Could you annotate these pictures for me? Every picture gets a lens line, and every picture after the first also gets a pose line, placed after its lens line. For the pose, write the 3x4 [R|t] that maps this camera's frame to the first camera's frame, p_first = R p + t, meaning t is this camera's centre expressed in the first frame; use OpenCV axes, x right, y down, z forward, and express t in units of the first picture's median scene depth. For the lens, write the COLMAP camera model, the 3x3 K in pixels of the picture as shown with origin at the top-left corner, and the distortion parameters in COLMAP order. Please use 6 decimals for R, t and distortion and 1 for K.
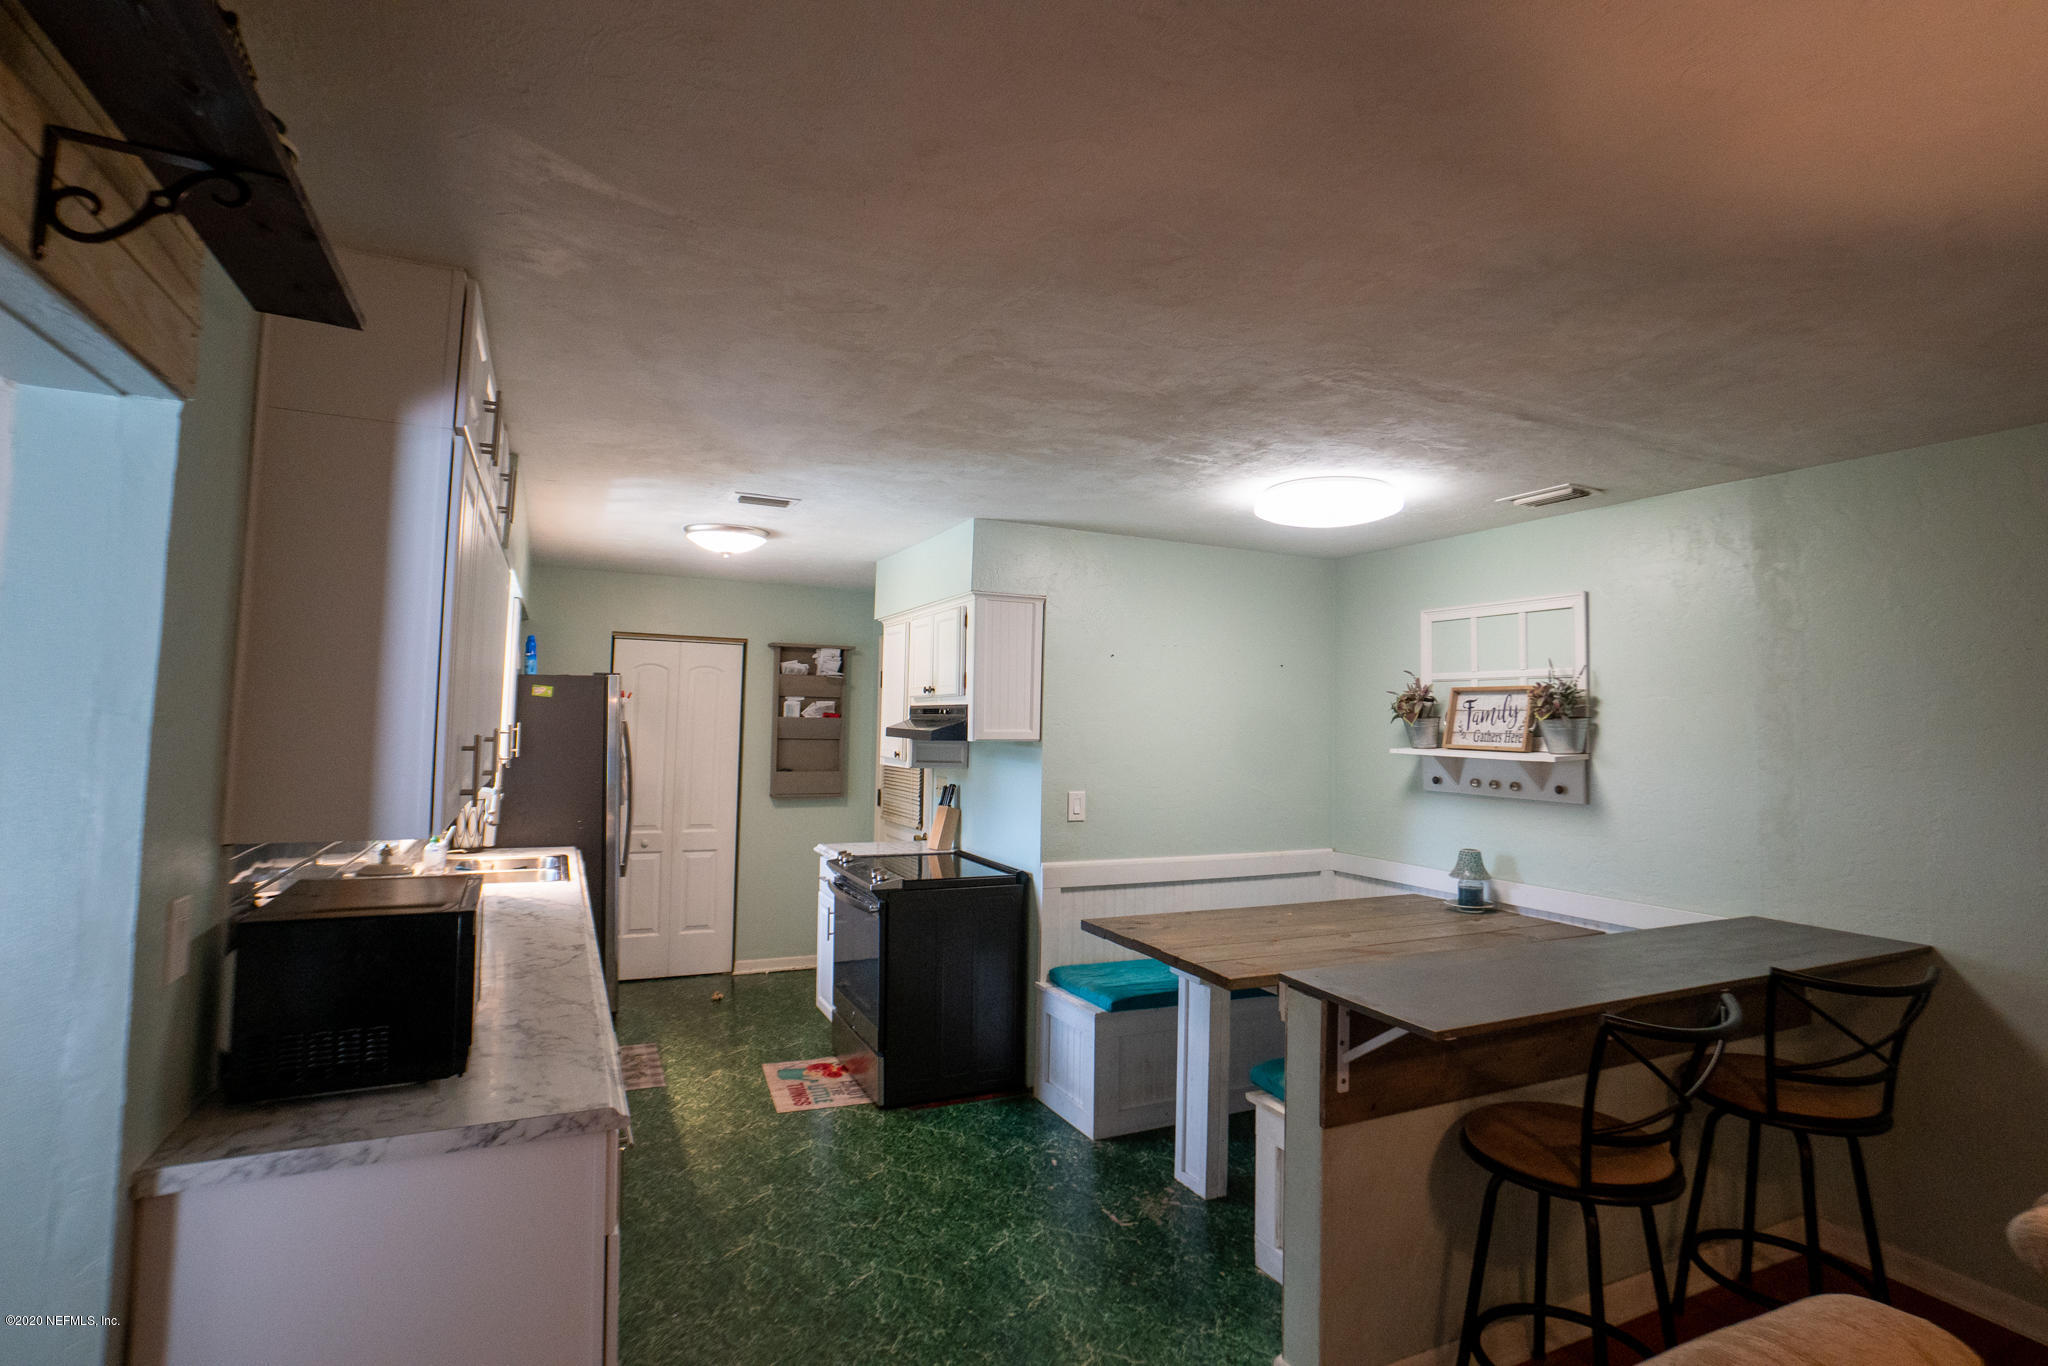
lens RADIAL K [[1014.6, 0, 1021.3], [0, 1014.6, 646.8], [0, 0, 1]] dist [-0.034097, 0.000228]
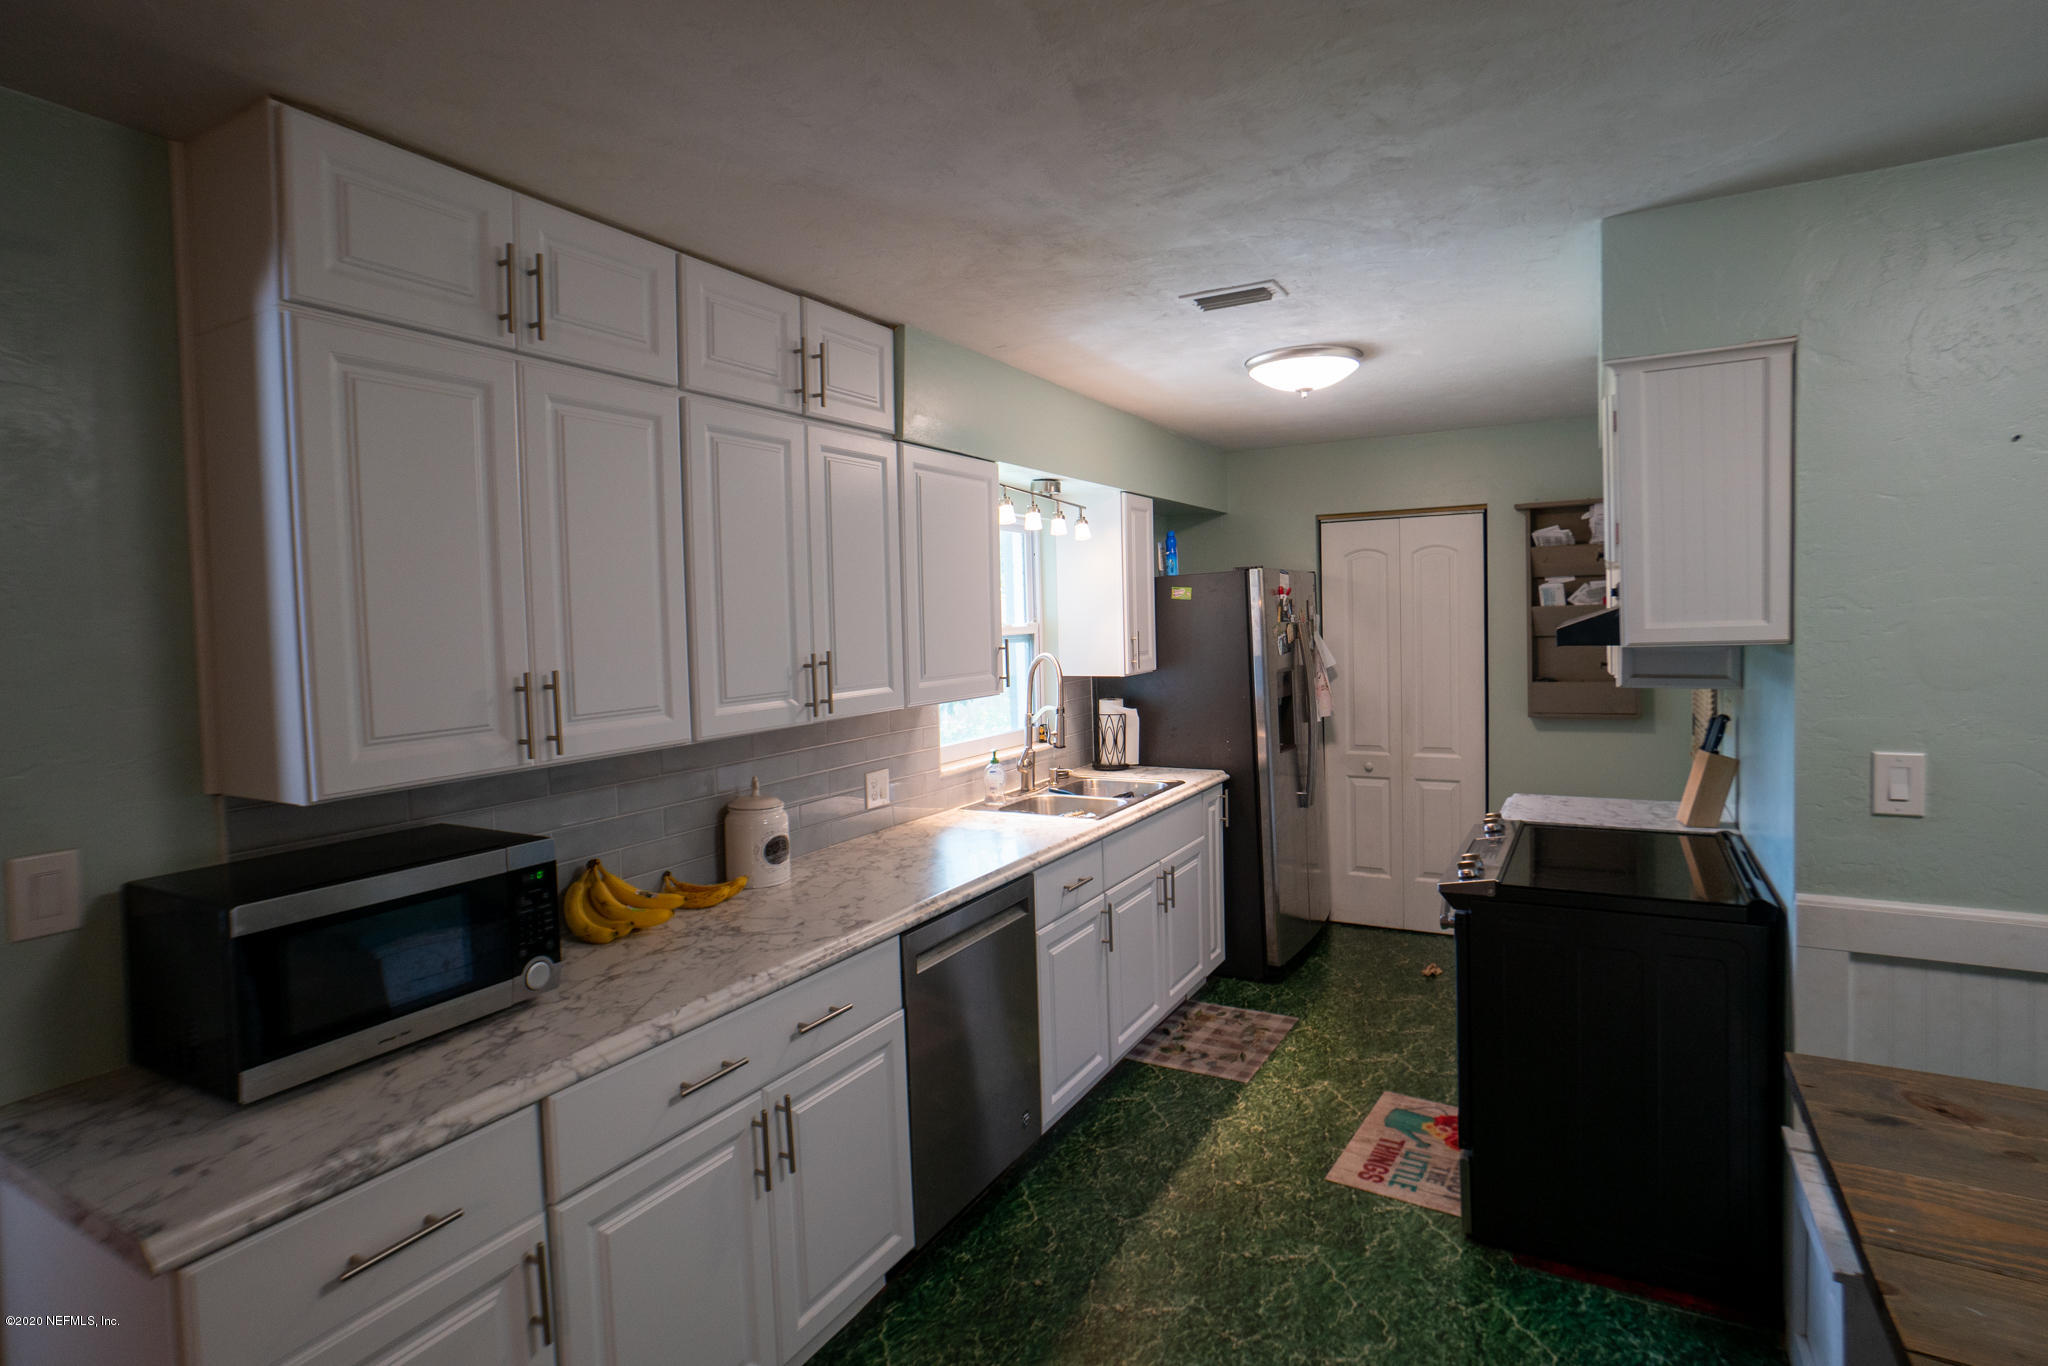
lens RADIAL K [[999.6, 0, 1051.8], [0, 999.6, 652.6], [0, 0, 1]] dist [-0.043245, 0.017140]
pose [[0.585763, -0.008030, -0.810443, 0.199400], [0.100928, 0.992890, 0.063110, 0.034238], [0.804174, -0.118764, 0.582409, 0.469969]]
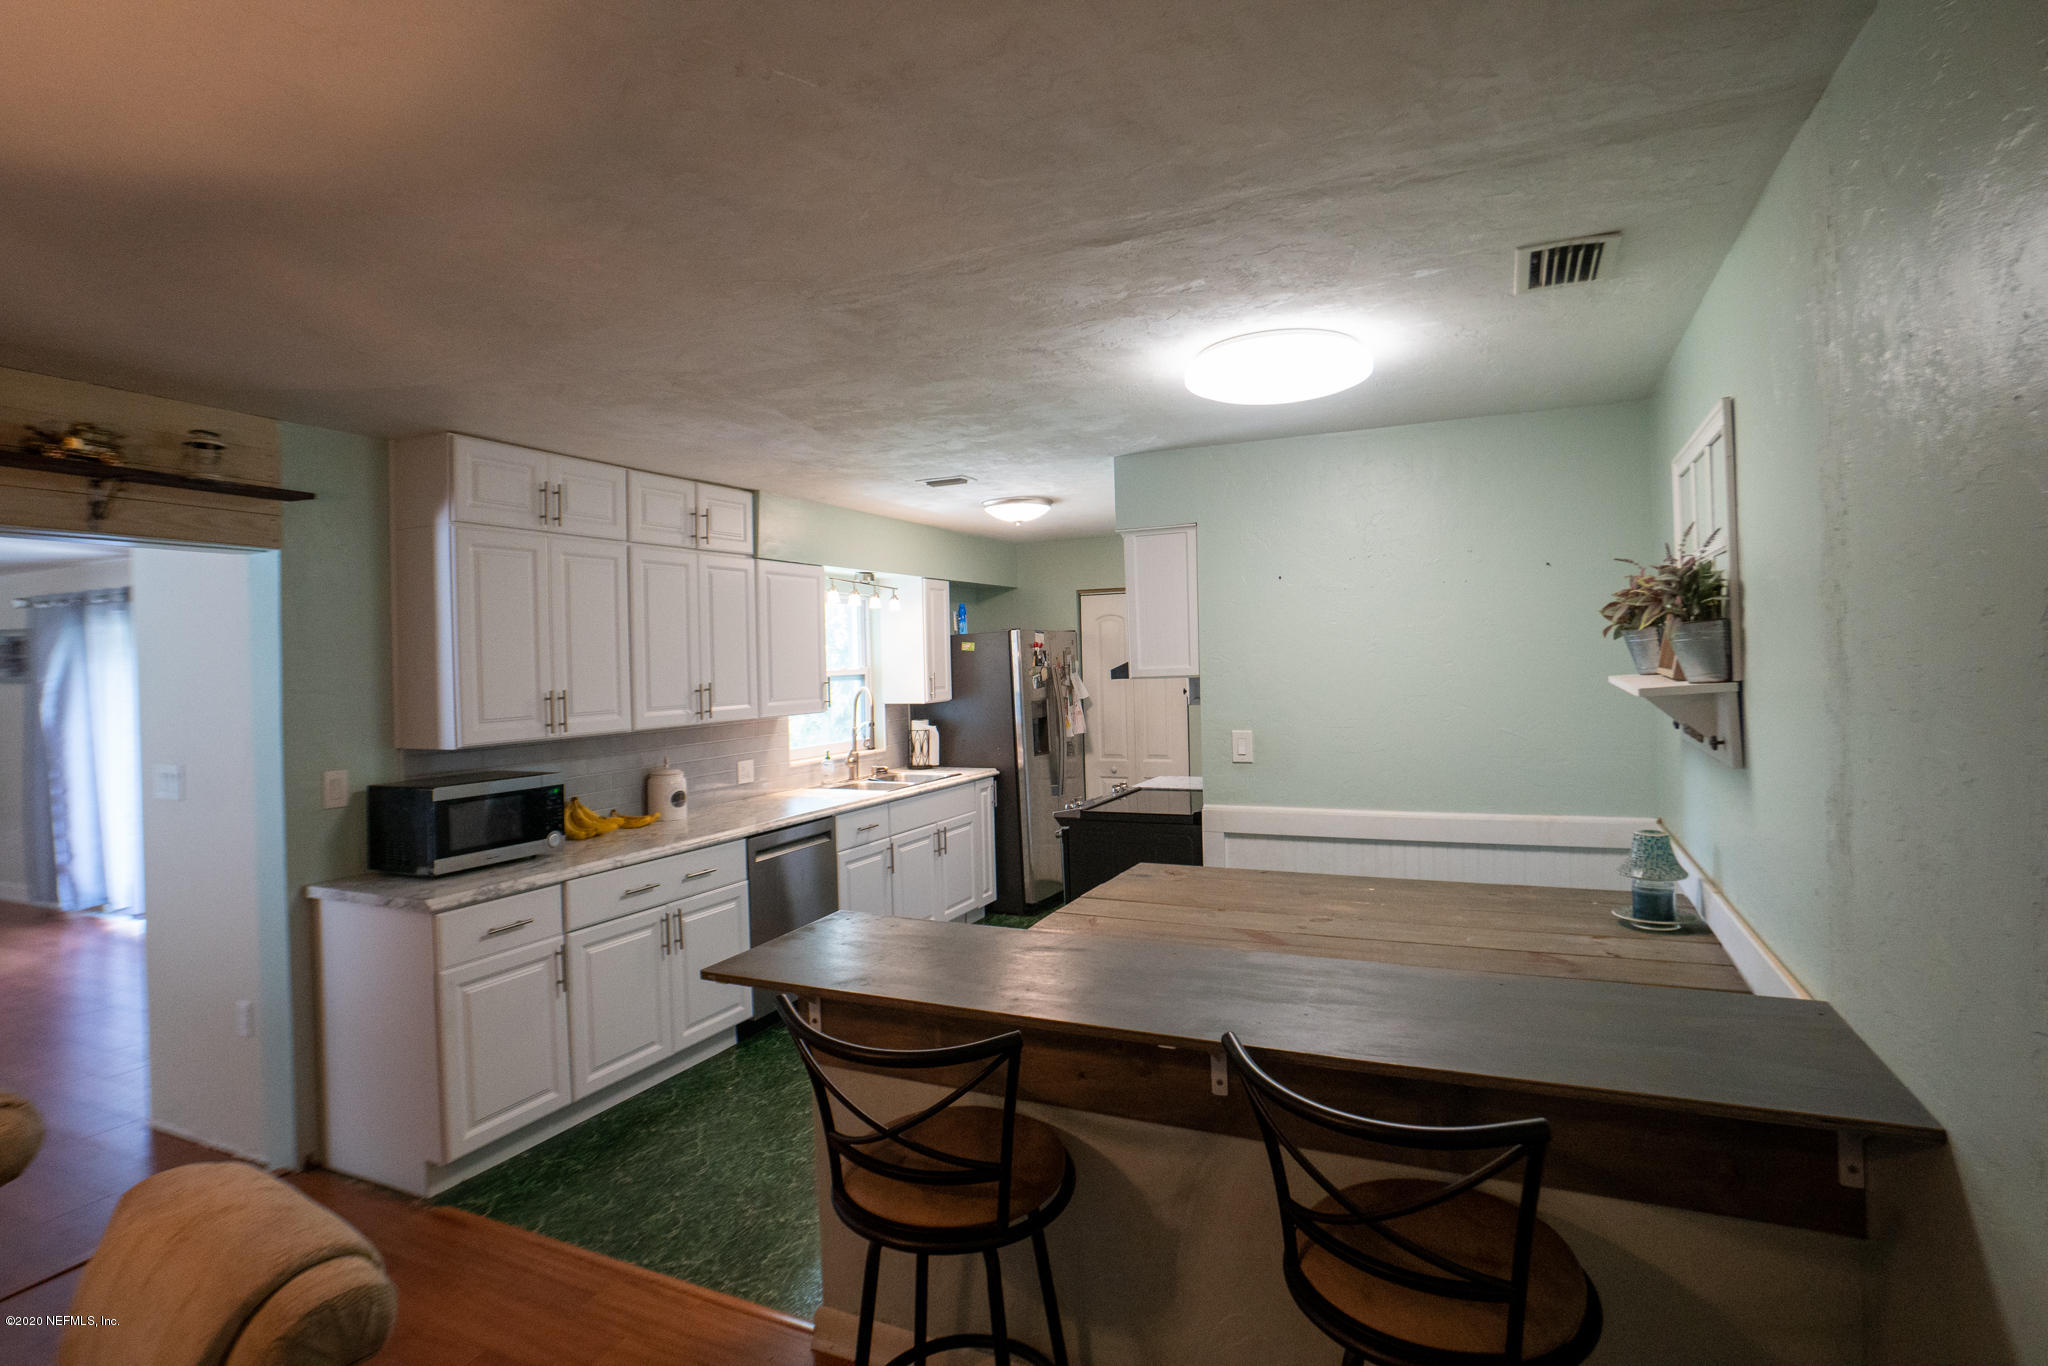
lens RADIAL K [[1008.1, 0, 1041.9], [0, 1008.1, 655.7], [0, 0, 1]] dist [-0.042983, 0.023863]
pose [[0.635967, -0.040875, -0.770633, 0.682747], [0.098369, 0.994744, 0.028417, 0.033687], [0.765421, -0.093878, 0.636645, 0.305540]]
